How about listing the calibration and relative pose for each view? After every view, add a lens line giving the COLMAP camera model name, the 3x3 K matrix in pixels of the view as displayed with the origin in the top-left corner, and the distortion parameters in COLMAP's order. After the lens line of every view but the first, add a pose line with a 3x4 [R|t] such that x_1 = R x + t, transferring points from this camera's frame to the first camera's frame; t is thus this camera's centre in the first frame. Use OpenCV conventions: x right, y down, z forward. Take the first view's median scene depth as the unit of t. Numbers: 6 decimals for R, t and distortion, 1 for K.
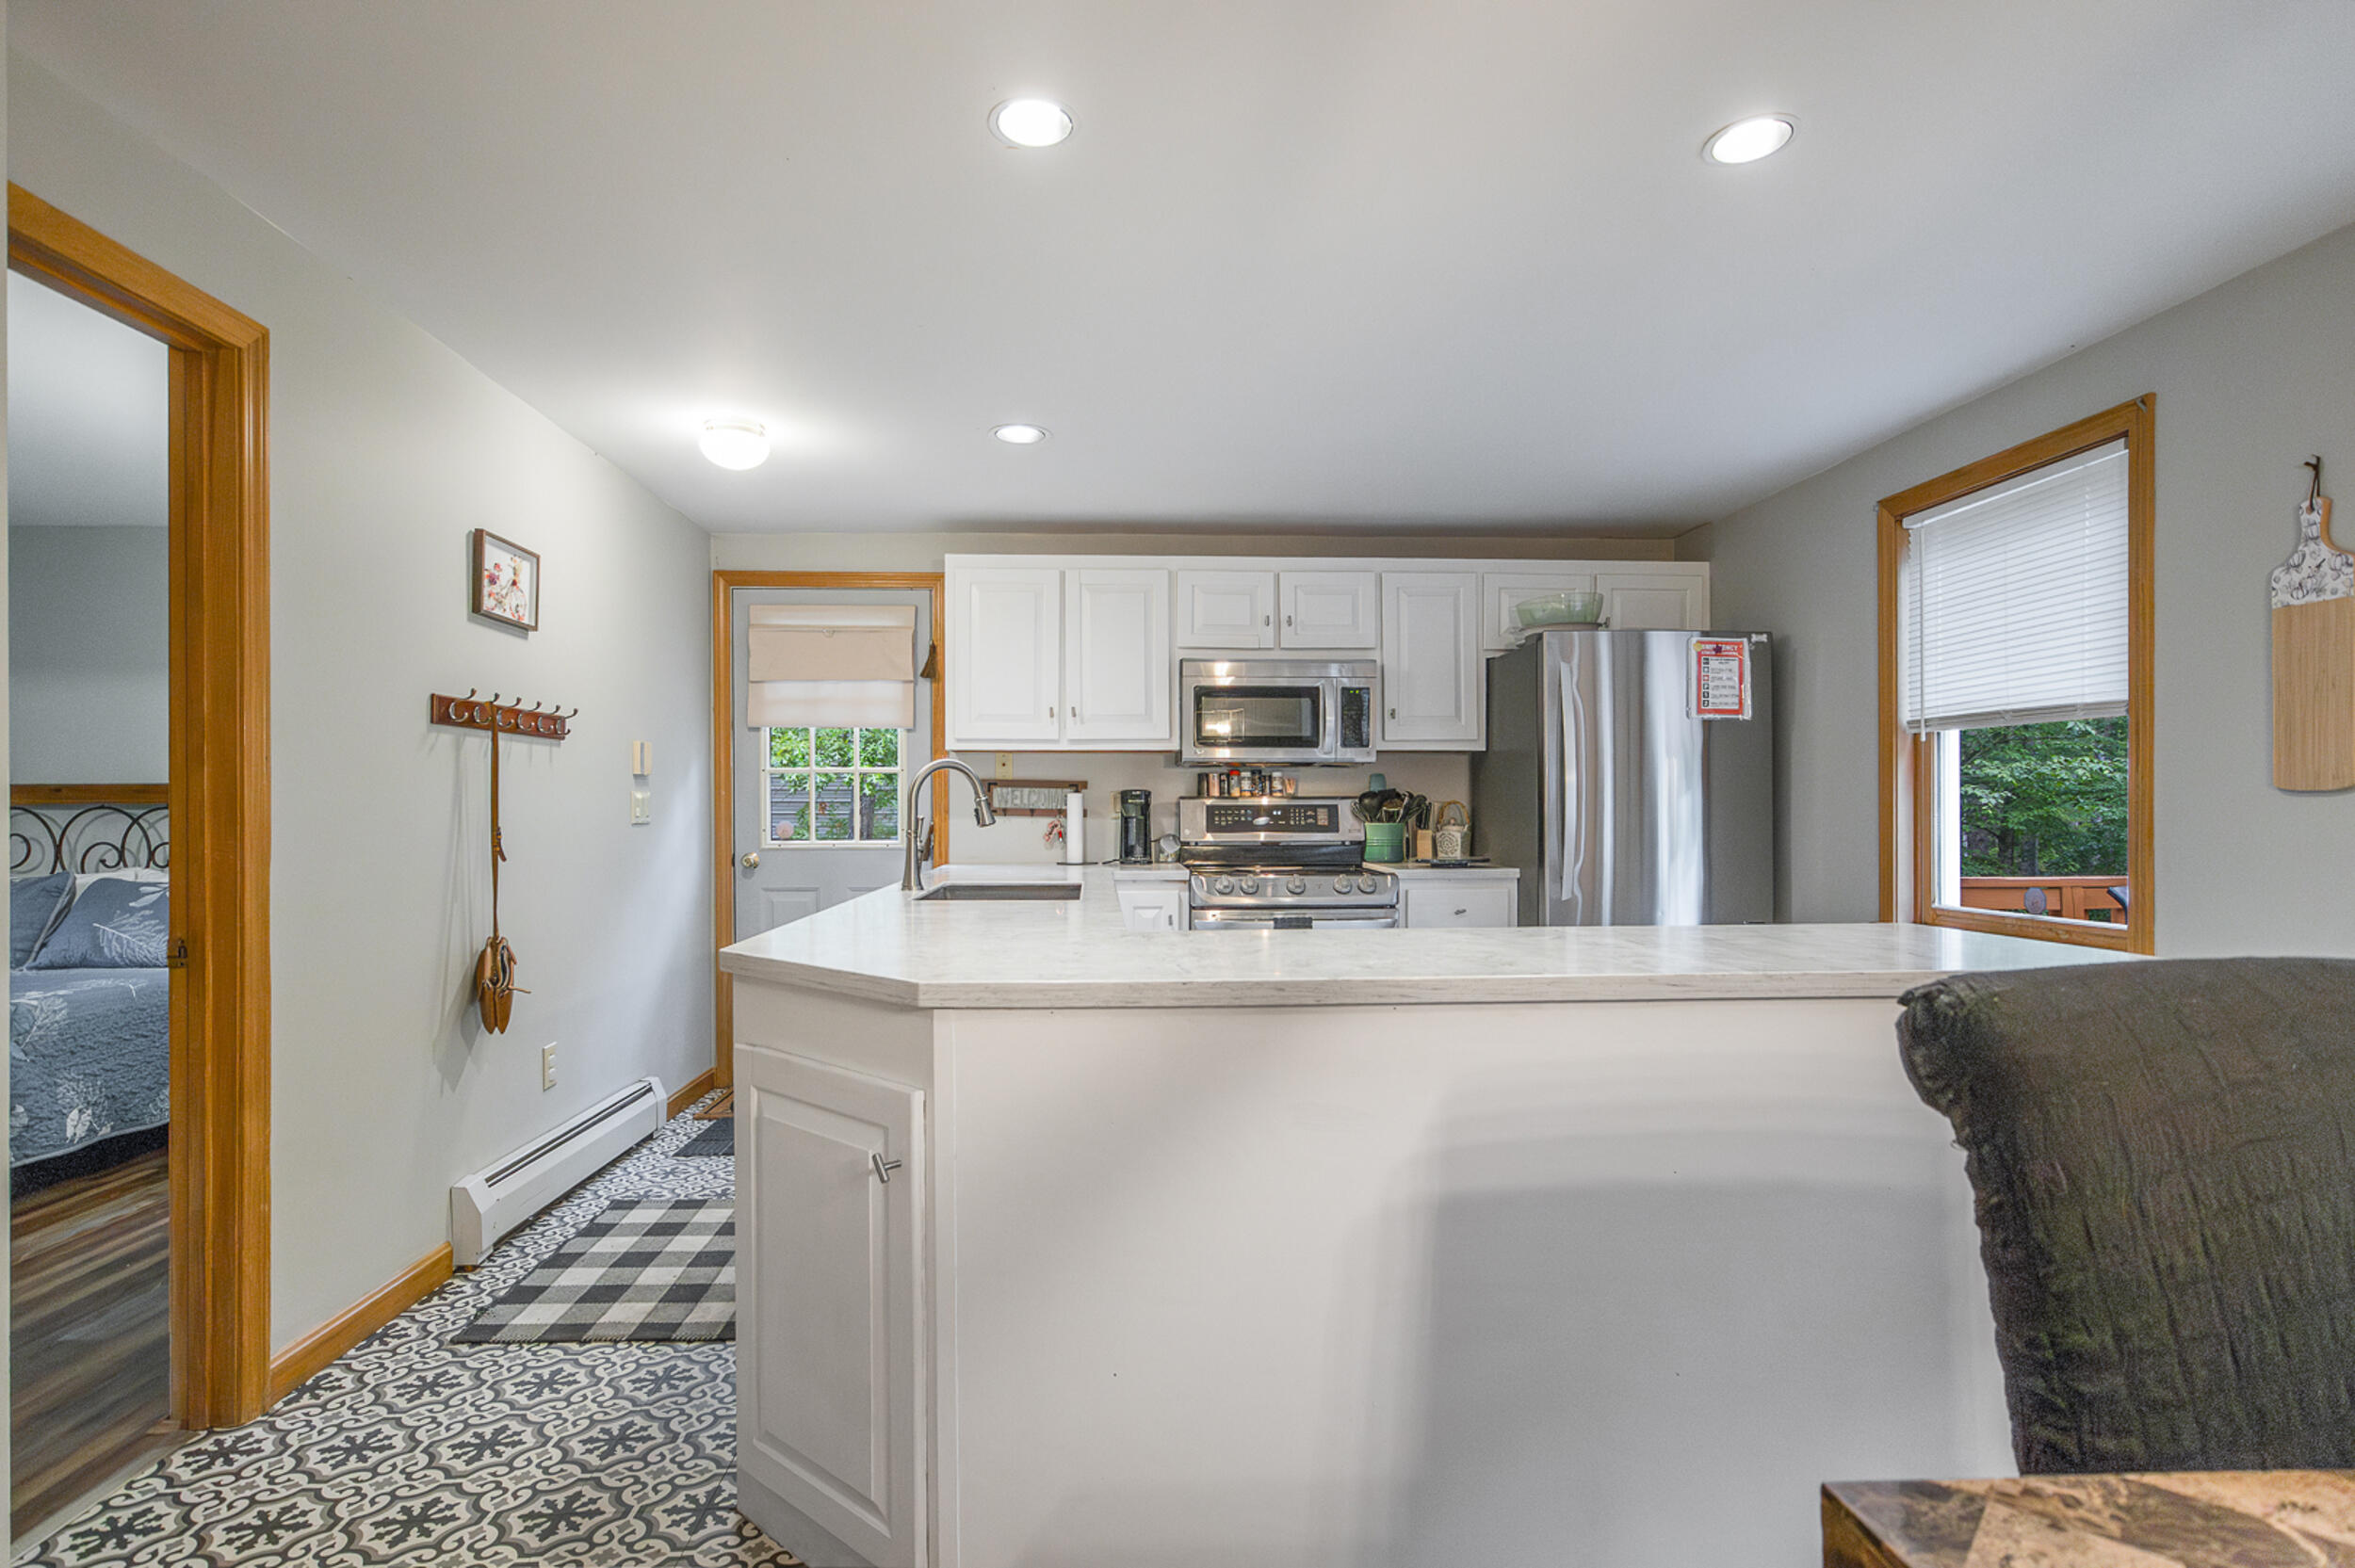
lens RADIAL K [[1158.8, 0, 1177.5], [0, 1158.8, 784.0], [0, 0, 1]] dist [0.000264, 0.000201]
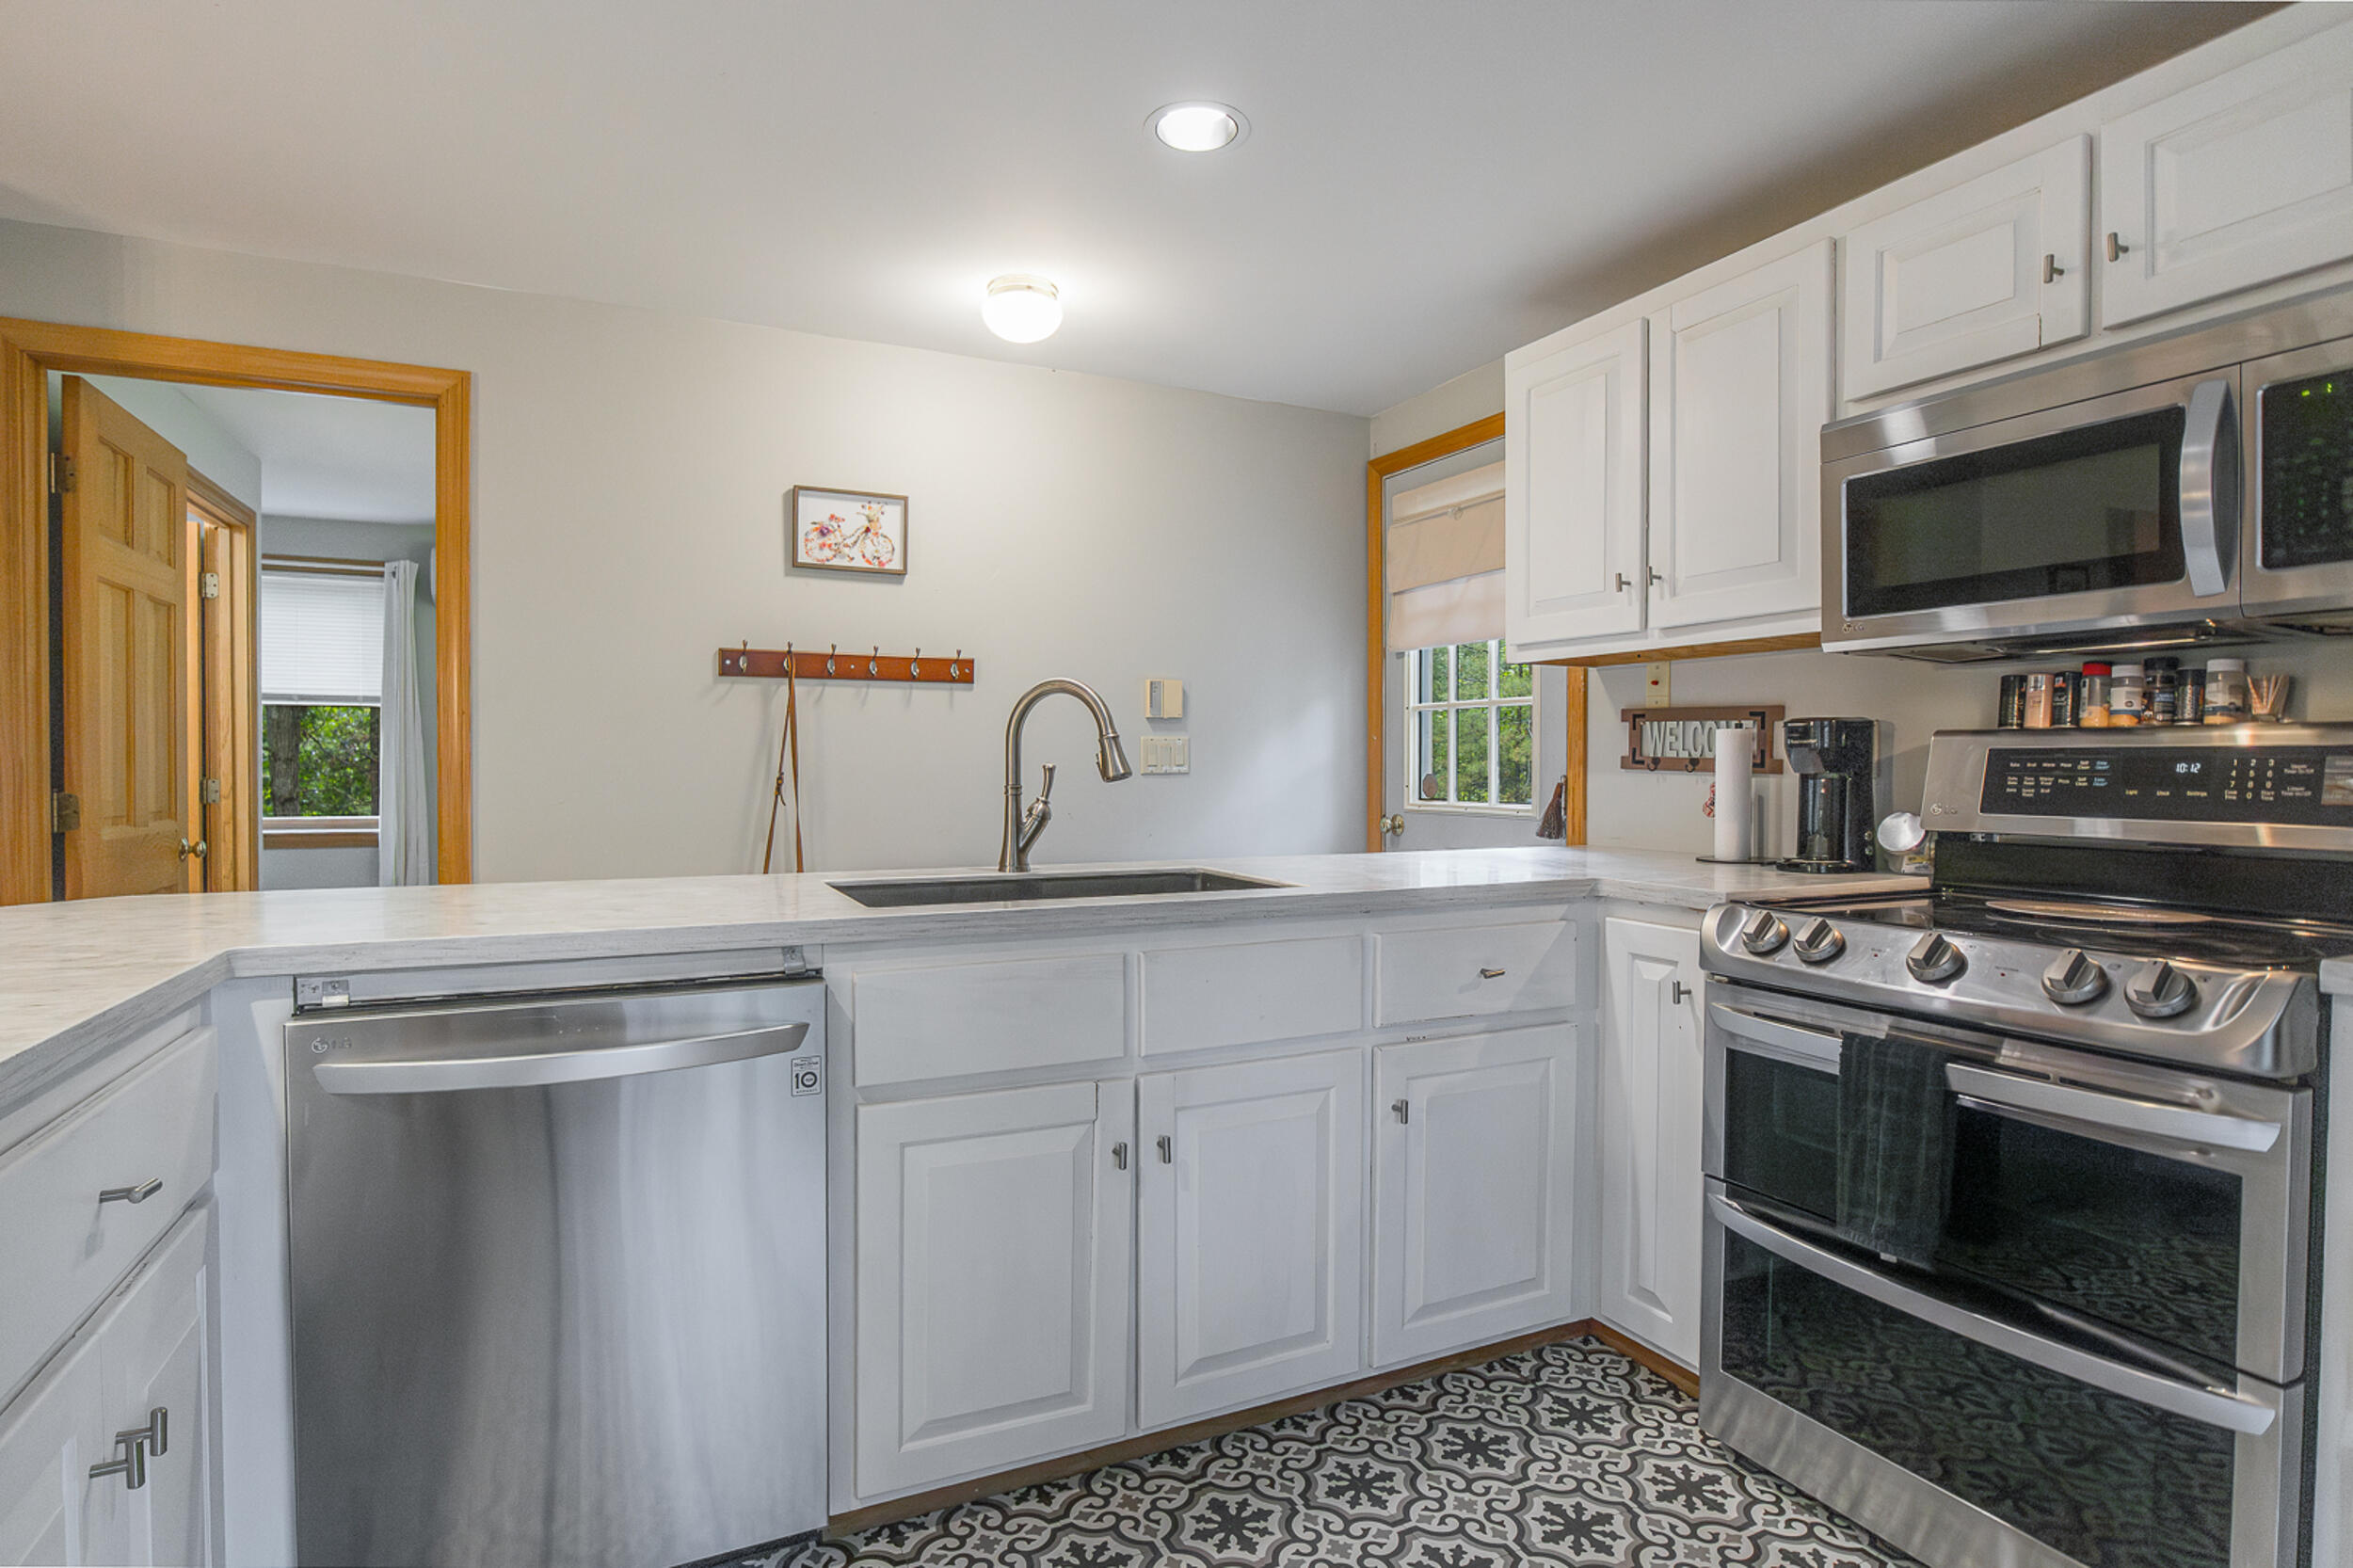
lens RADIAL K [[1210.2, 0, 1173.1], [0, 1210.2, 761.6], [0, 0, 1]] dist [0.002683, 0.000450]
pose [[0.376048, 0.002378, -0.926597, 0.330345], [0.014860, 0.999853, 0.008597, 0.014658], [0.926481, -0.017002, 0.375957, 0.556837]]
